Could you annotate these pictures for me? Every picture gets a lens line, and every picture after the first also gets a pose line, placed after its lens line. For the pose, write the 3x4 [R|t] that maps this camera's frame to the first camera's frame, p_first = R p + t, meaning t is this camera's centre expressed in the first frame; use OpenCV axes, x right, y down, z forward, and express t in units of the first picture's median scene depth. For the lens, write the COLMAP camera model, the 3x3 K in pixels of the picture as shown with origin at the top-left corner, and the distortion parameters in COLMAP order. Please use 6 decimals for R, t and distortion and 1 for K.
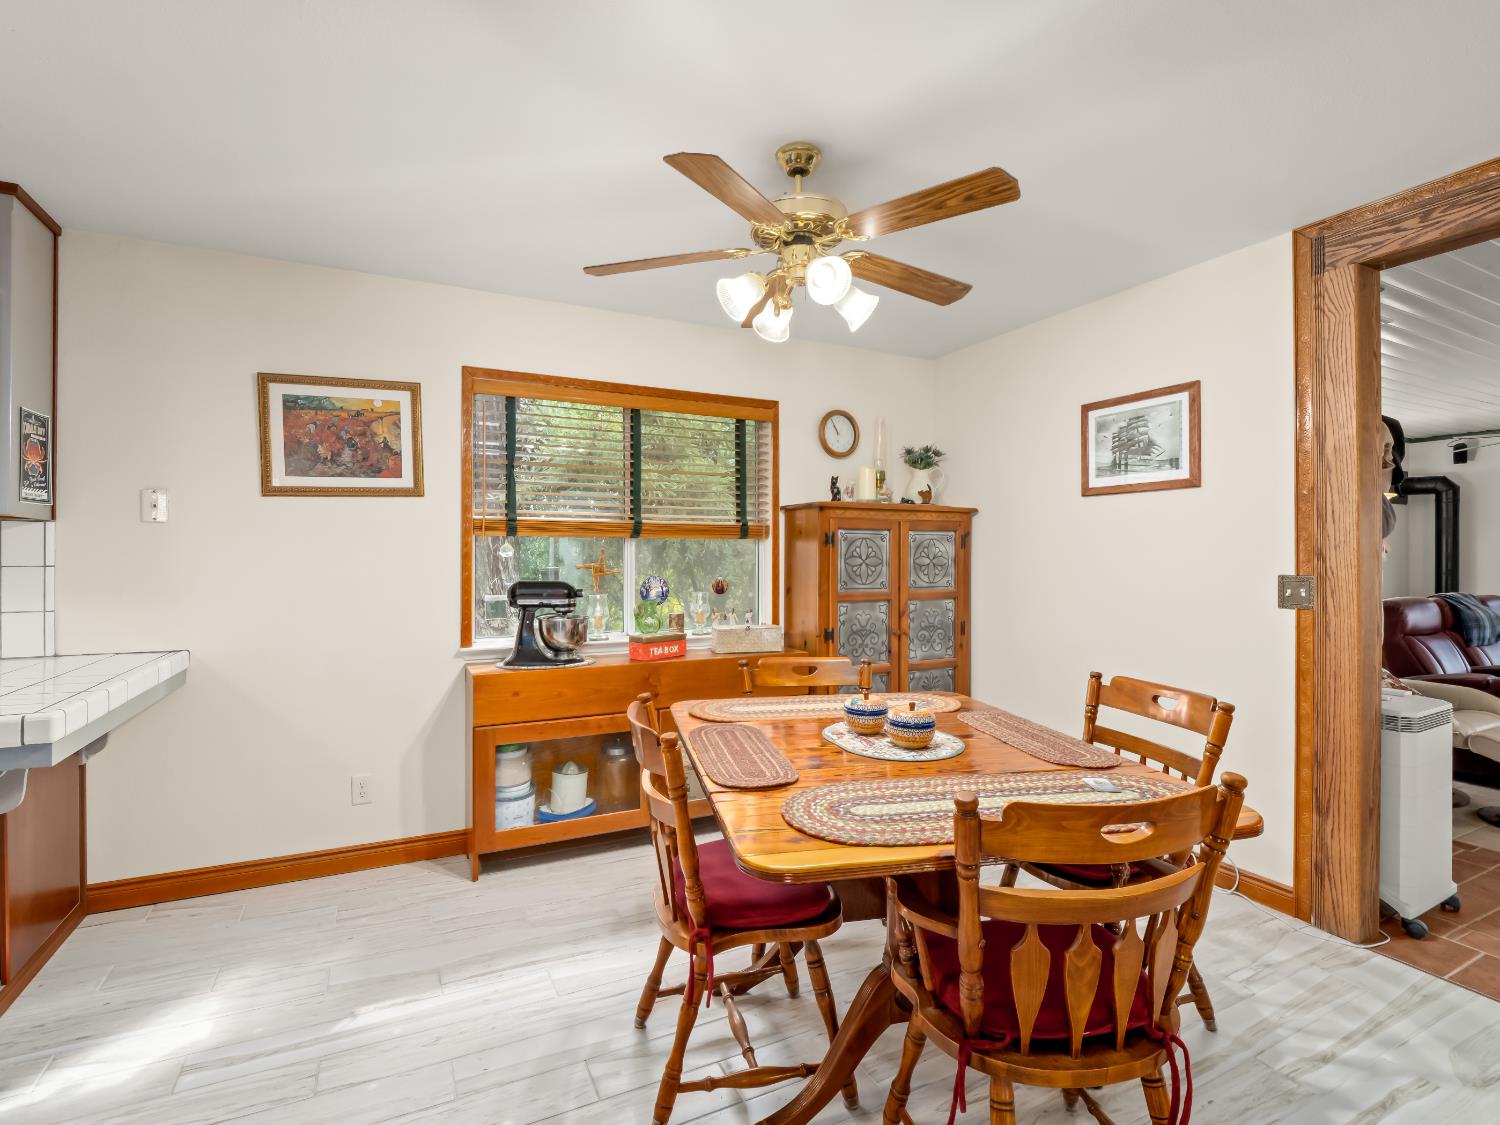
lens RADIAL K [[721.6, 0, 752.8], [0, 721.6, 557.2], [0, 0, 1]] dist [-0.008621, -0.004719]
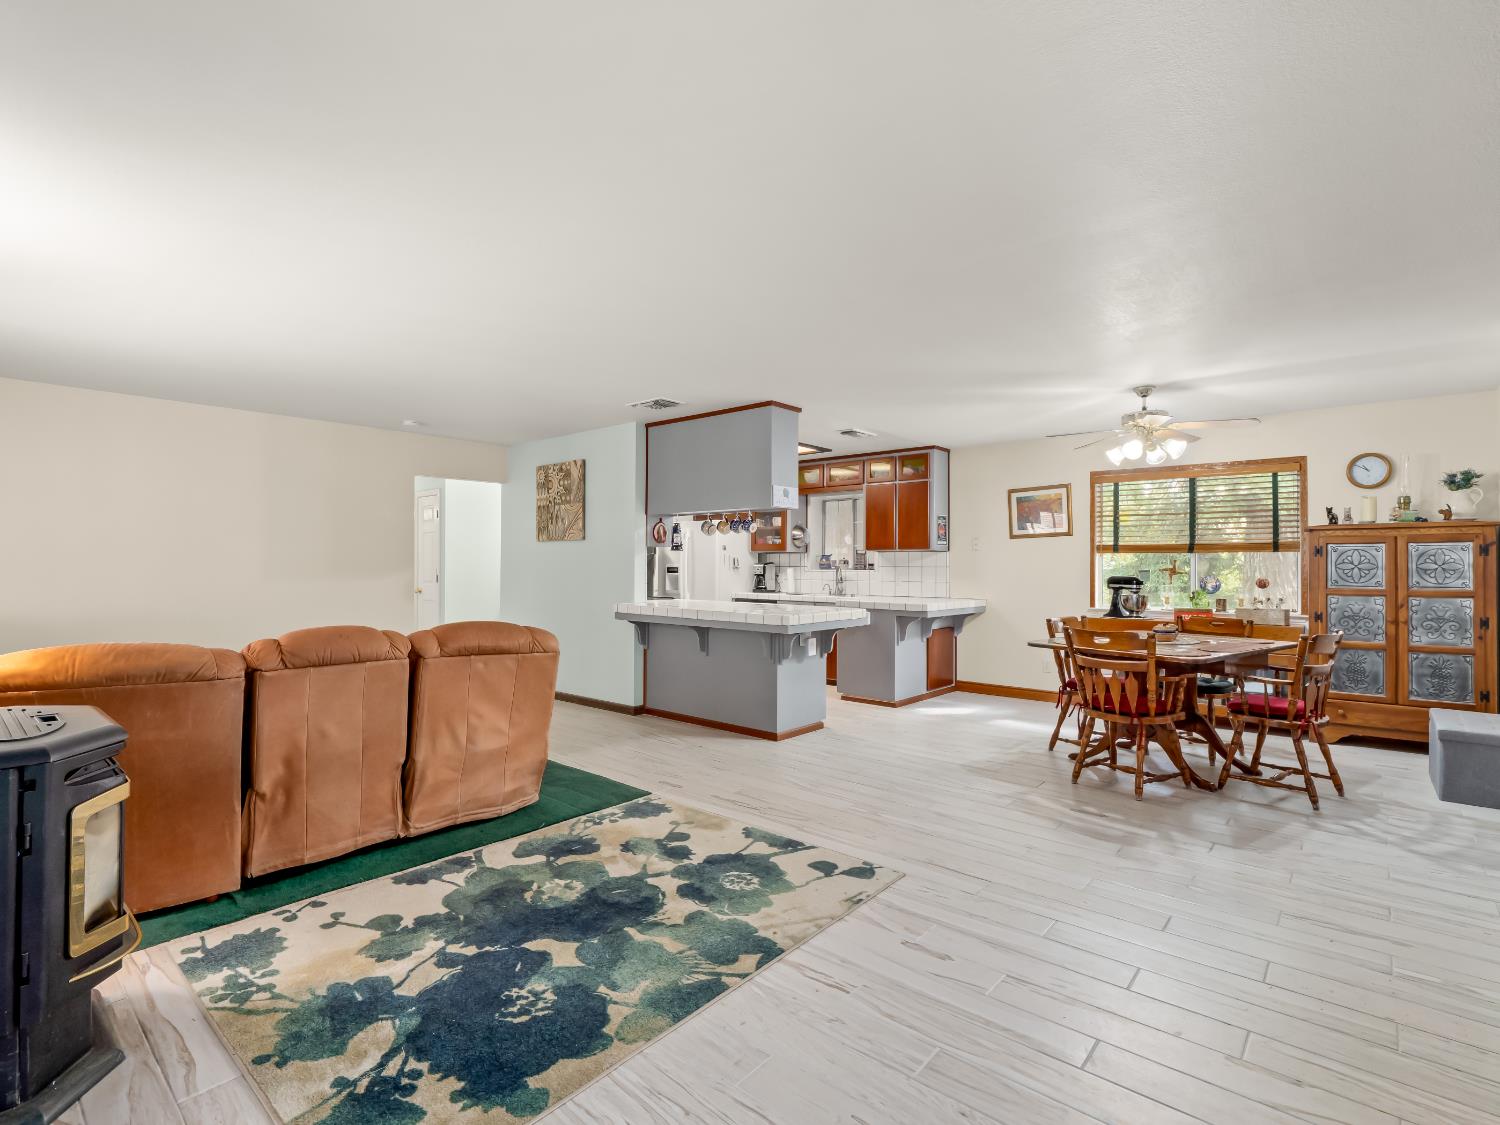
lens RADIAL K [[721.6, 0, 744.1], [0, 721.6, 557.8], [0, 0, 1]] dist [-0.008621, -0.004719]
pose [[0.376158, -0.009130, -0.926510, 1.343266], [-0.003782, 0.999928, -0.011389, 0.012755], [0.926548, 0.007788, 0.376097, -0.829402]]
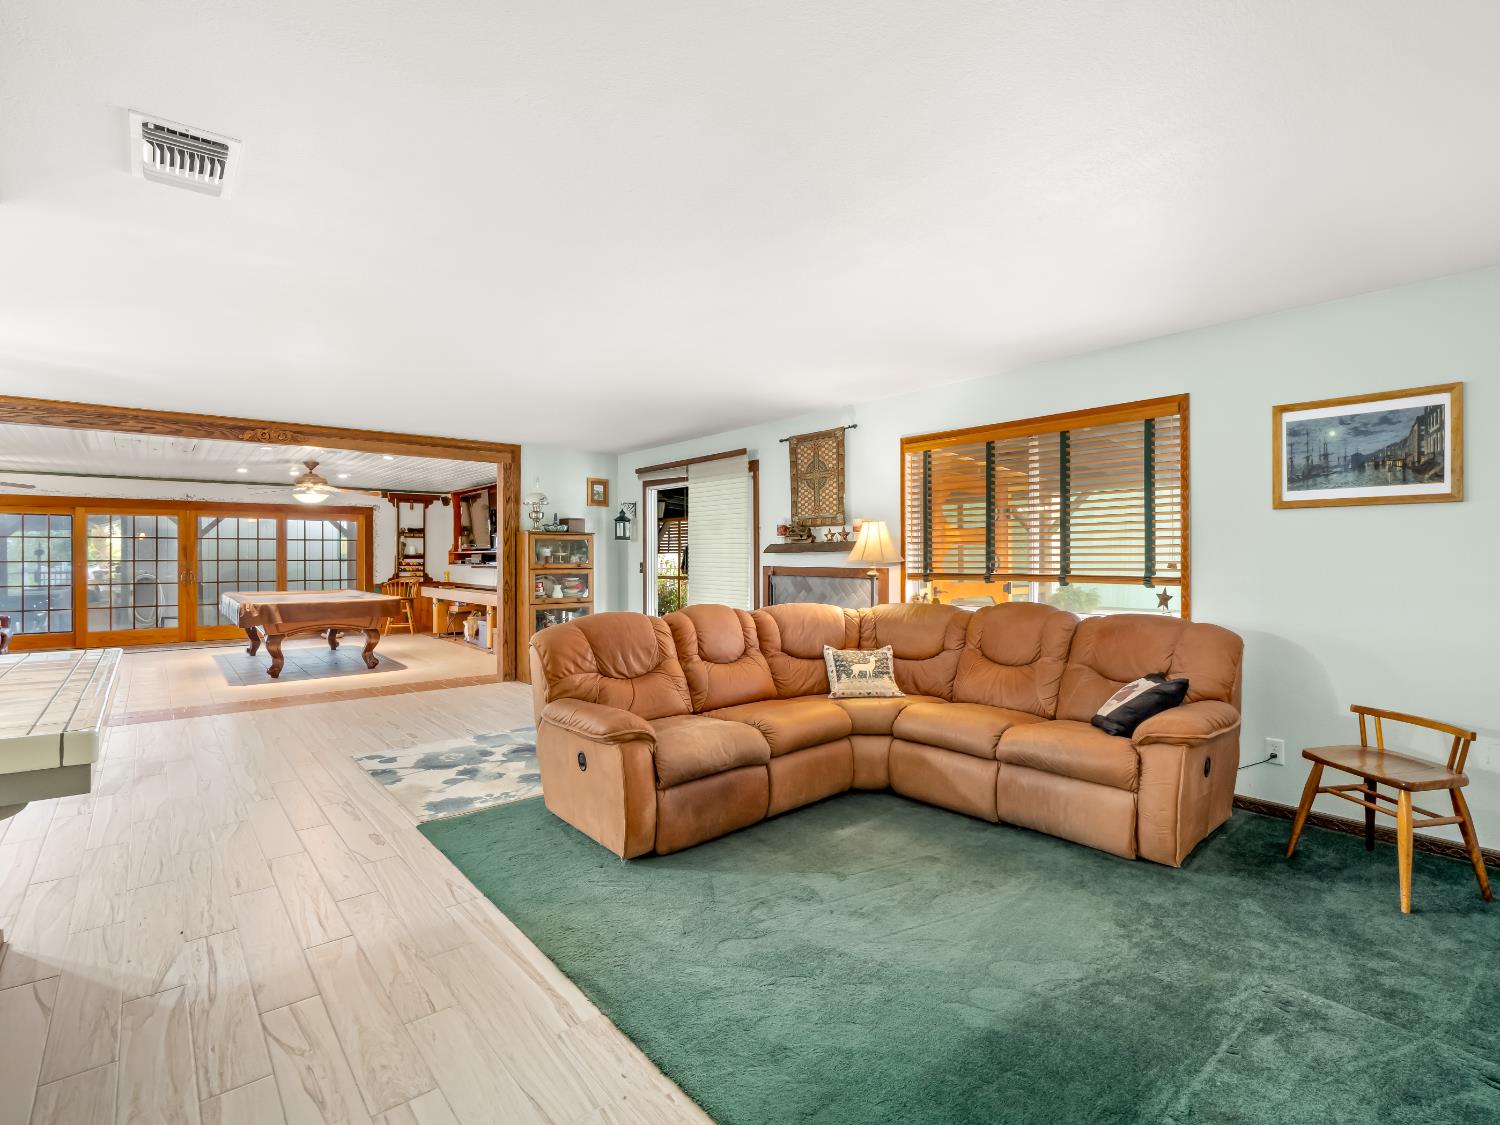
lens RADIAL K [[721.6, 0, 747.1], [0, 721.6, 555.4], [0, 0, 1]] dist [-0.008621, -0.004719]
pose [[-0.226509, -0.001303, 0.974008, -1.496442], [0.003214, 0.999993, 0.002085, -0.003771], [-0.974004, 0.003603, -0.226503, -0.729517]]
